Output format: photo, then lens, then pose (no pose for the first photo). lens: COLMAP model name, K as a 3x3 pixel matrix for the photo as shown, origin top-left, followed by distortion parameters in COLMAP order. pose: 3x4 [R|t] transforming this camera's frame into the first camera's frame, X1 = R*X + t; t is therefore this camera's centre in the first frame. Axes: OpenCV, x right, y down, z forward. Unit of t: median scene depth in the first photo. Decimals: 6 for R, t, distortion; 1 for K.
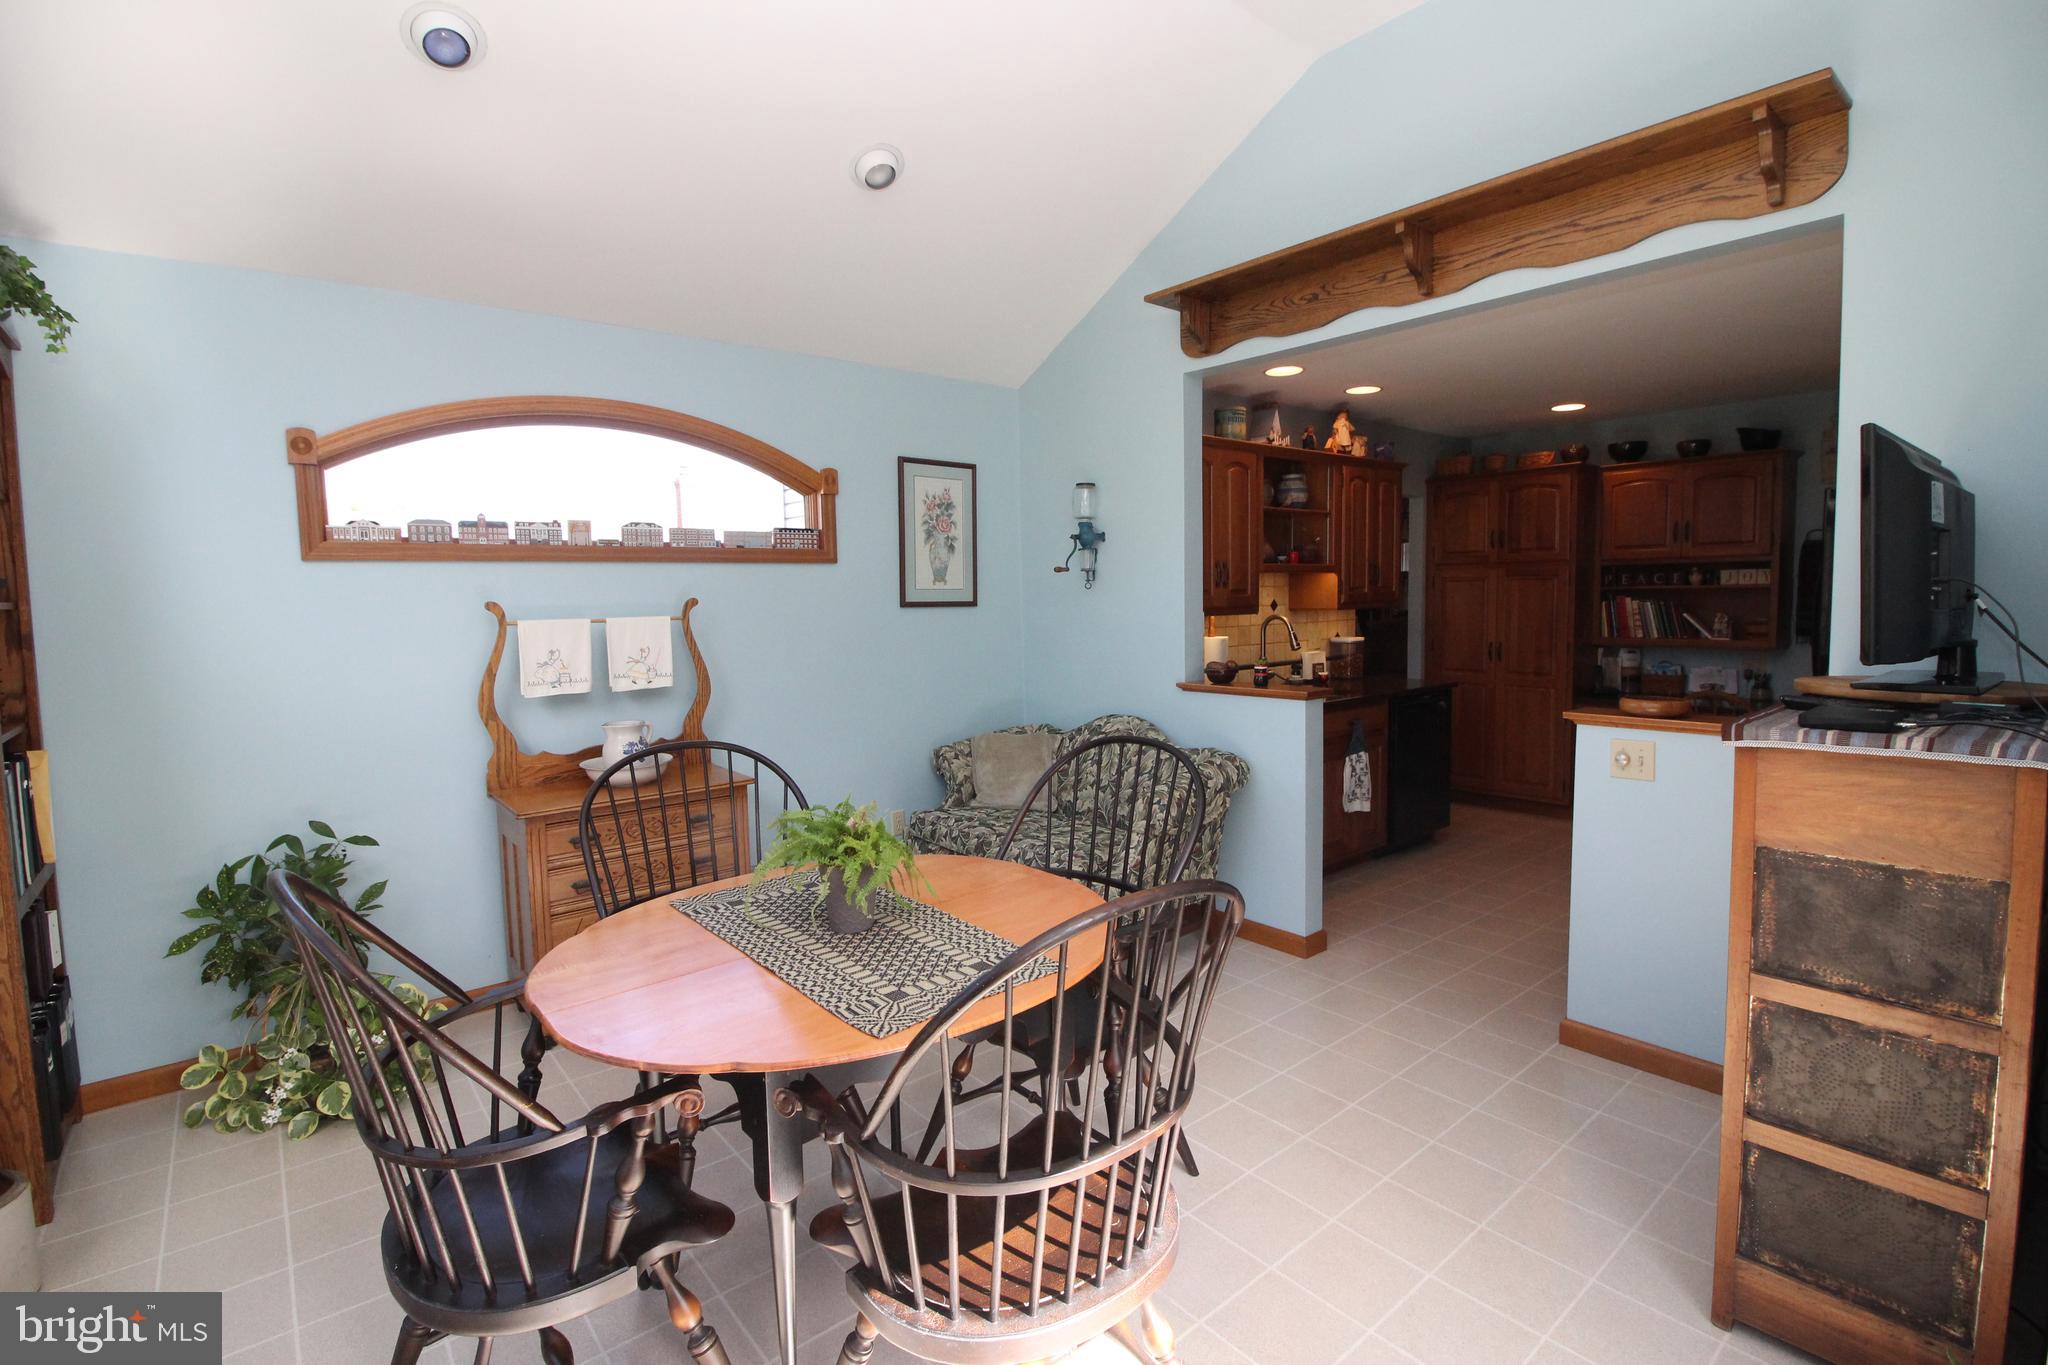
lens RADIAL K [[951.2, 0, 1026.6], [0, 951.2, 668.8], [0, 0, 1]] dist [-0.018117, -0.002315]
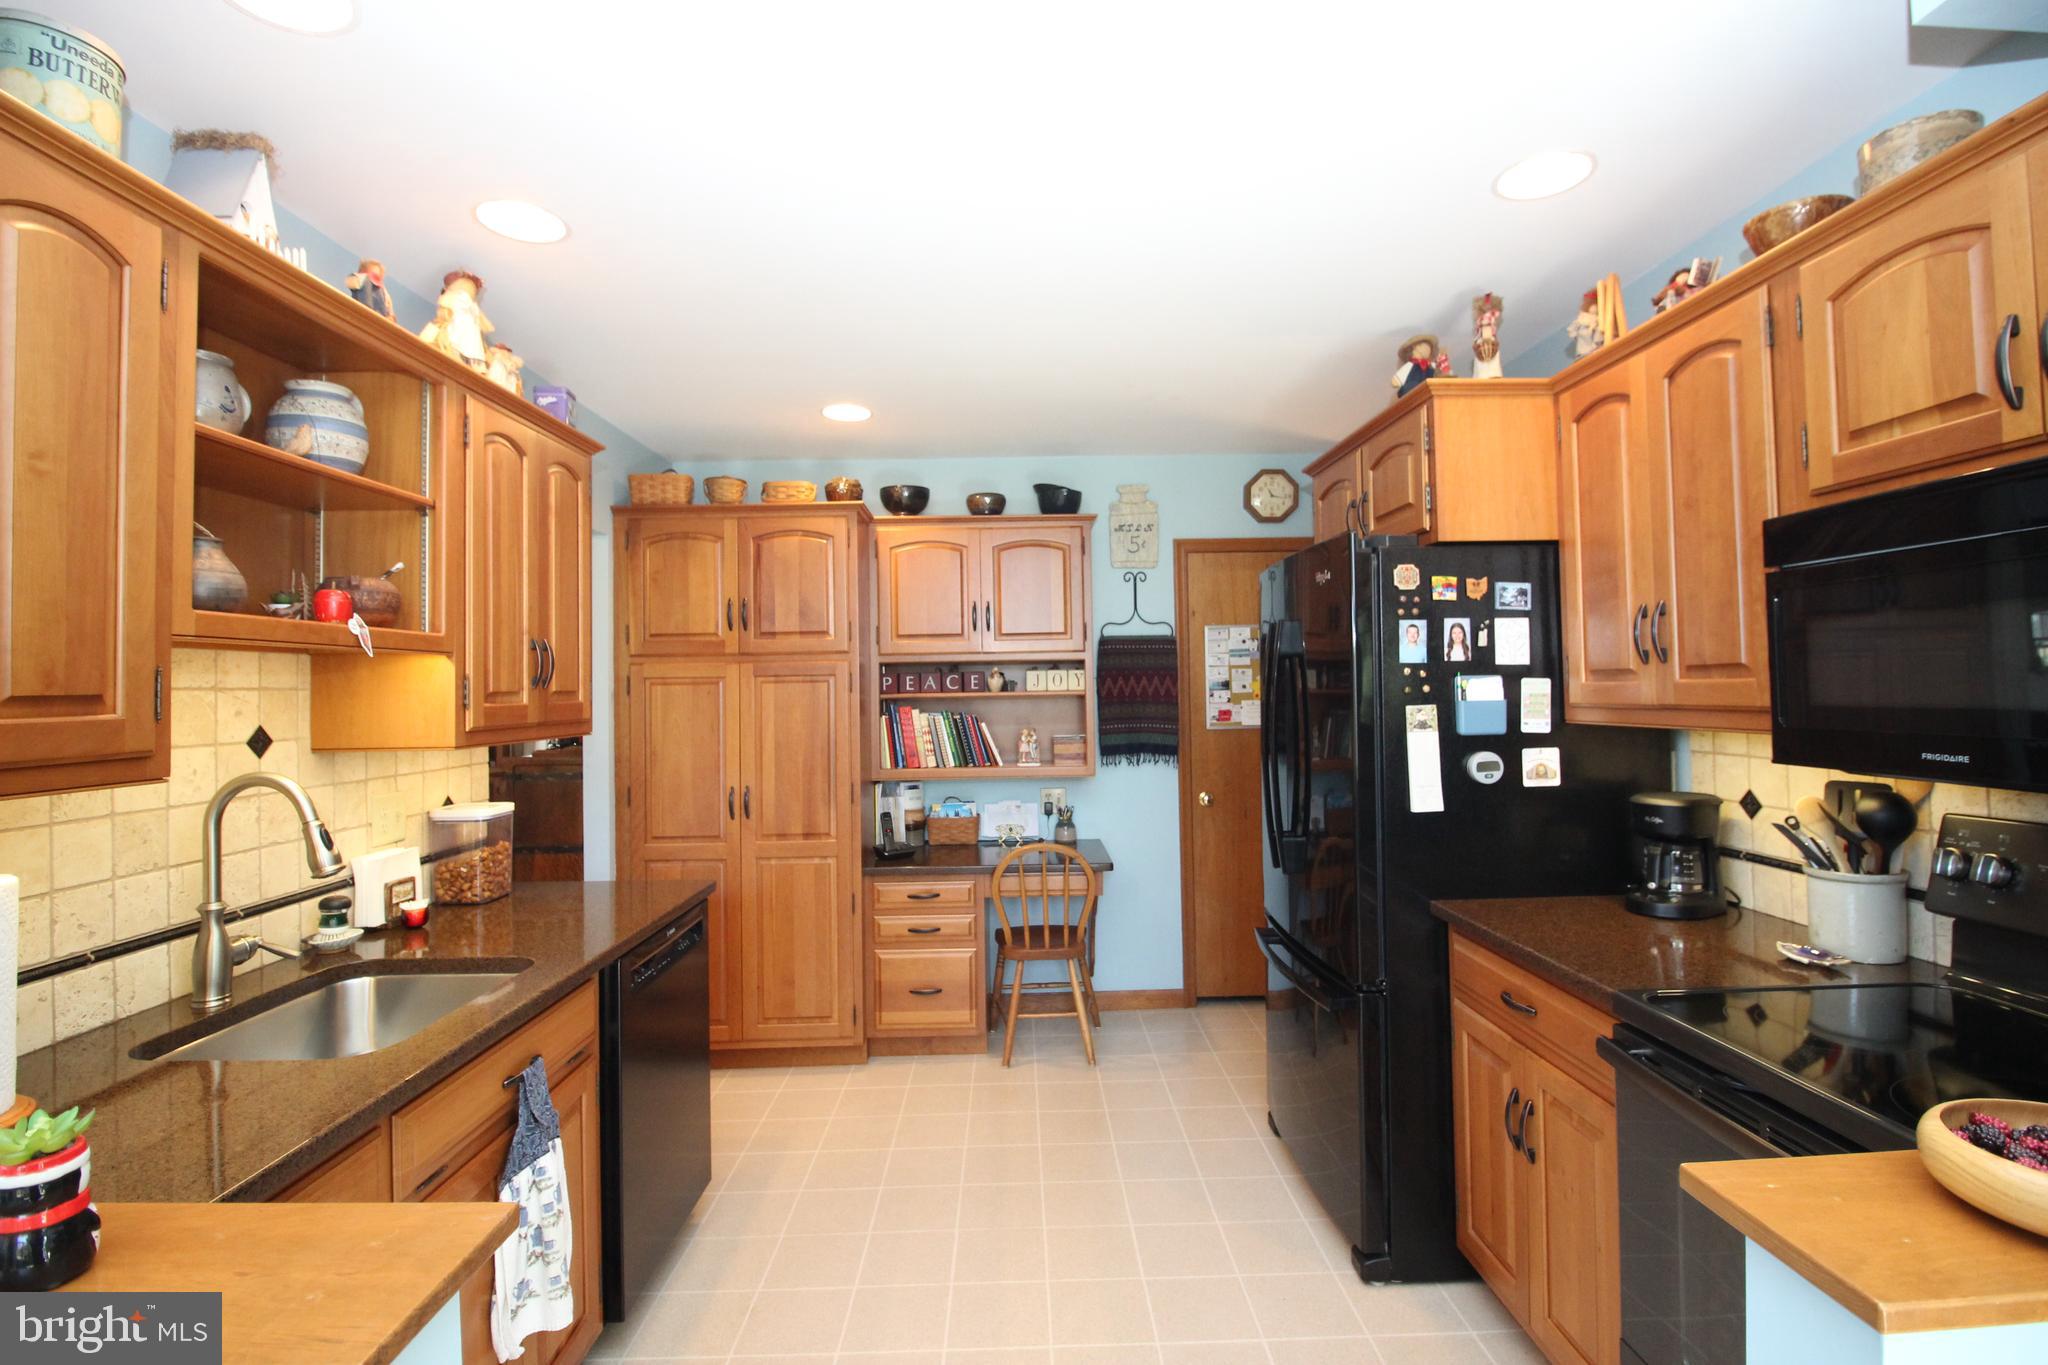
lens RADIAL K [[951.2, 0, 1023.4], [0, 951.2, 663.3], [0, 0, 1]] dist [-0.018117, -0.002315]
pose [[0.632985, 0.028352, 0.773644, 0.158027], [0.065505, 0.993784, -0.090015, -0.043027], [-0.771387, 0.107655, 0.627194, 0.519977]]
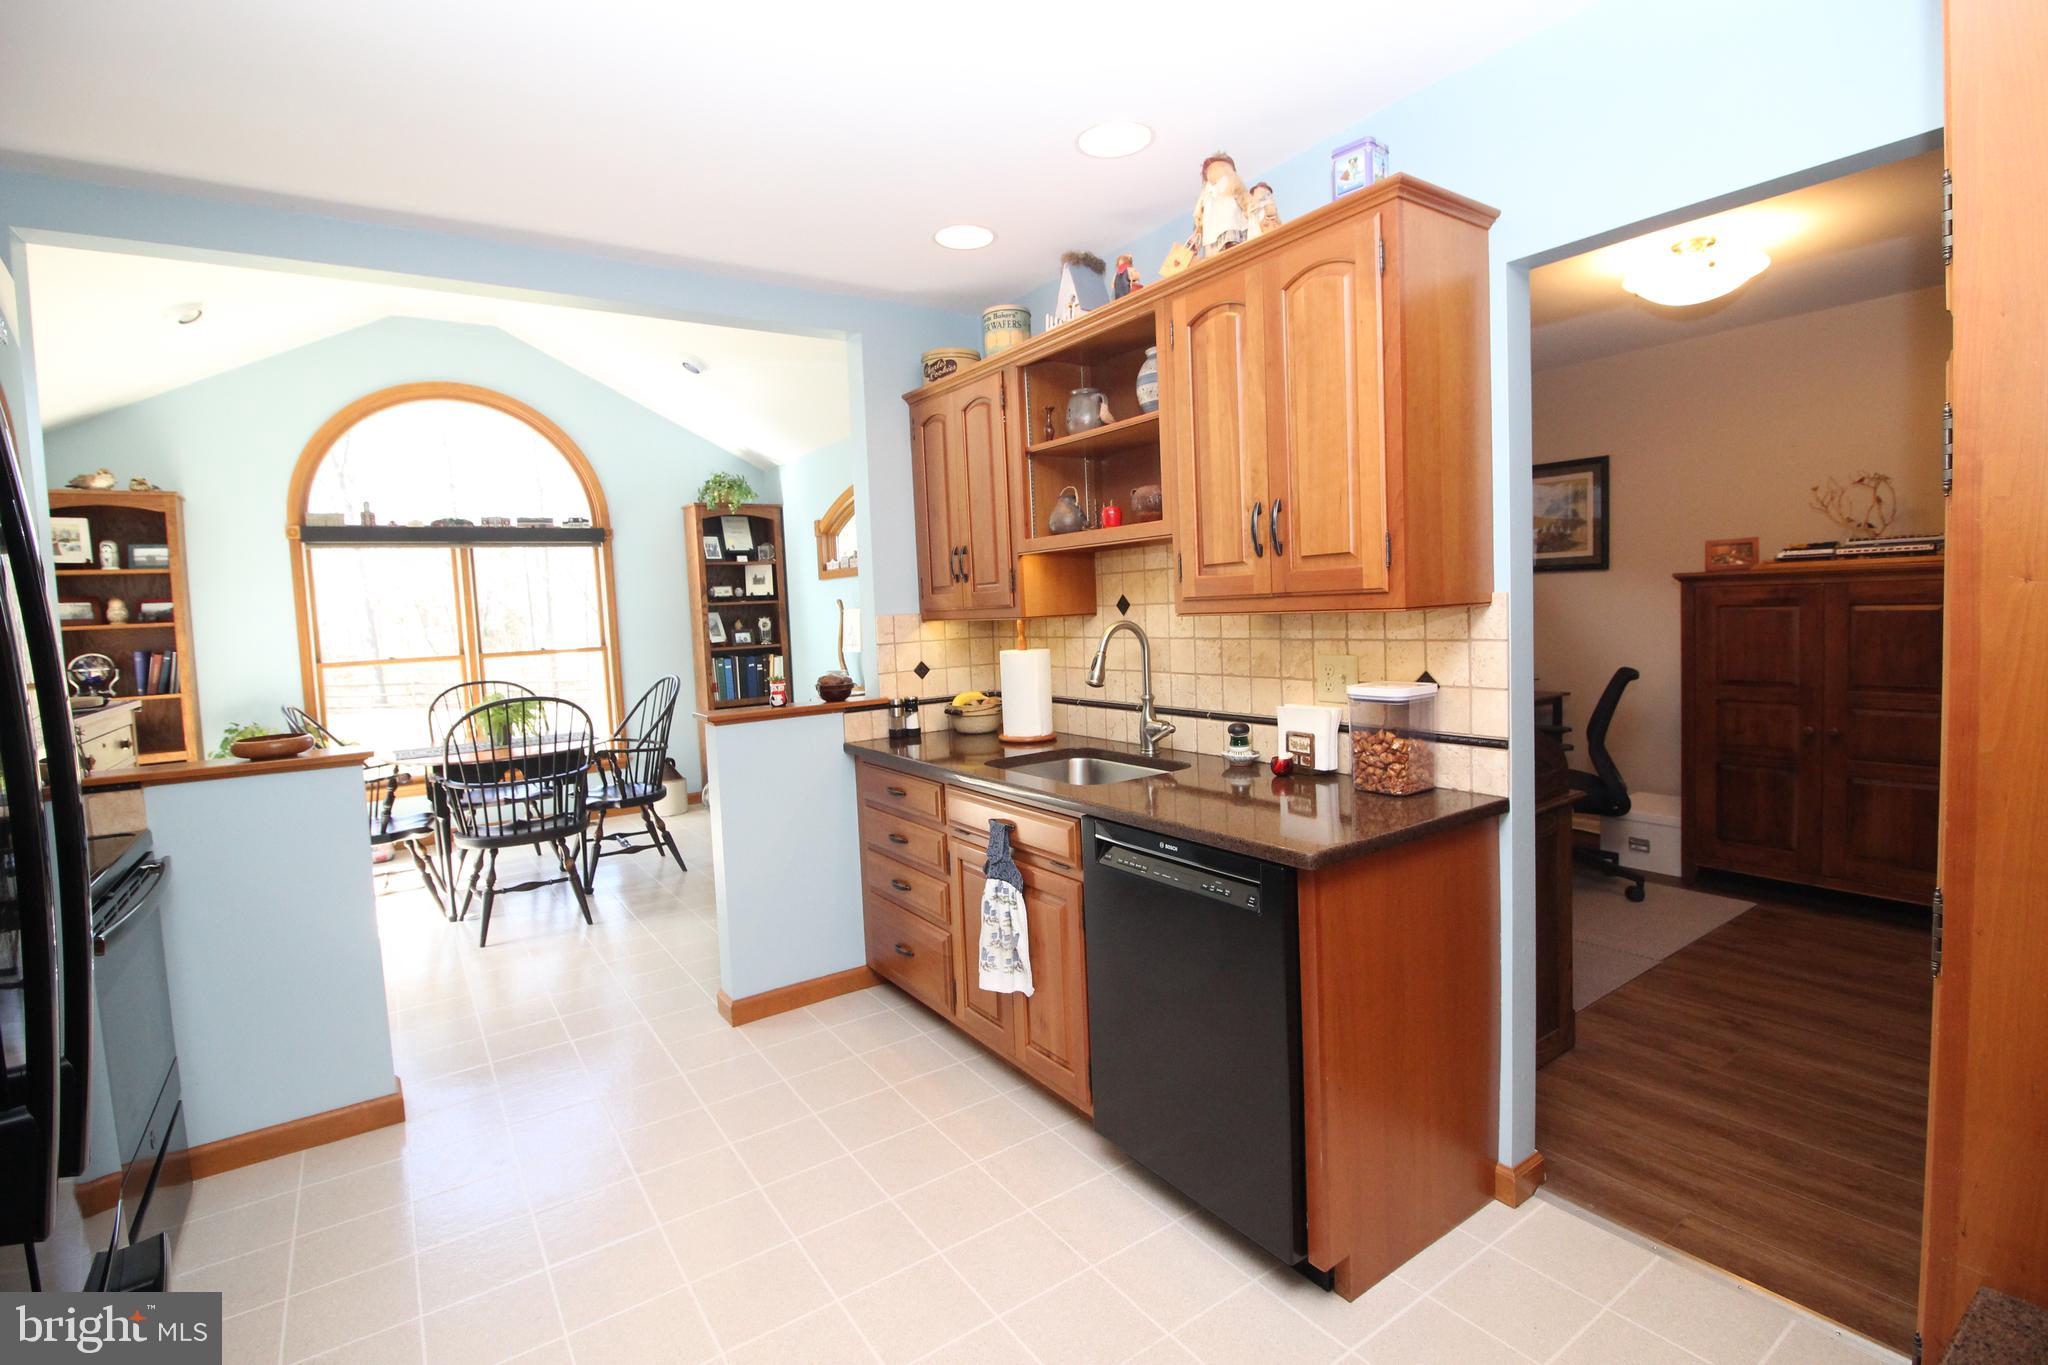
lens RADIAL K [[951.2, 0, 1023.2], [0, 951.2, 681.5], [0, 0, 1]] dist [-0.018117, -0.002315]
pose [[-0.082941, 0.091065, -0.992385, 0.789064], [-0.030624, 0.995113, 0.093875, -0.068127], [0.996084, 0.038177, -0.079747, 0.913553]]
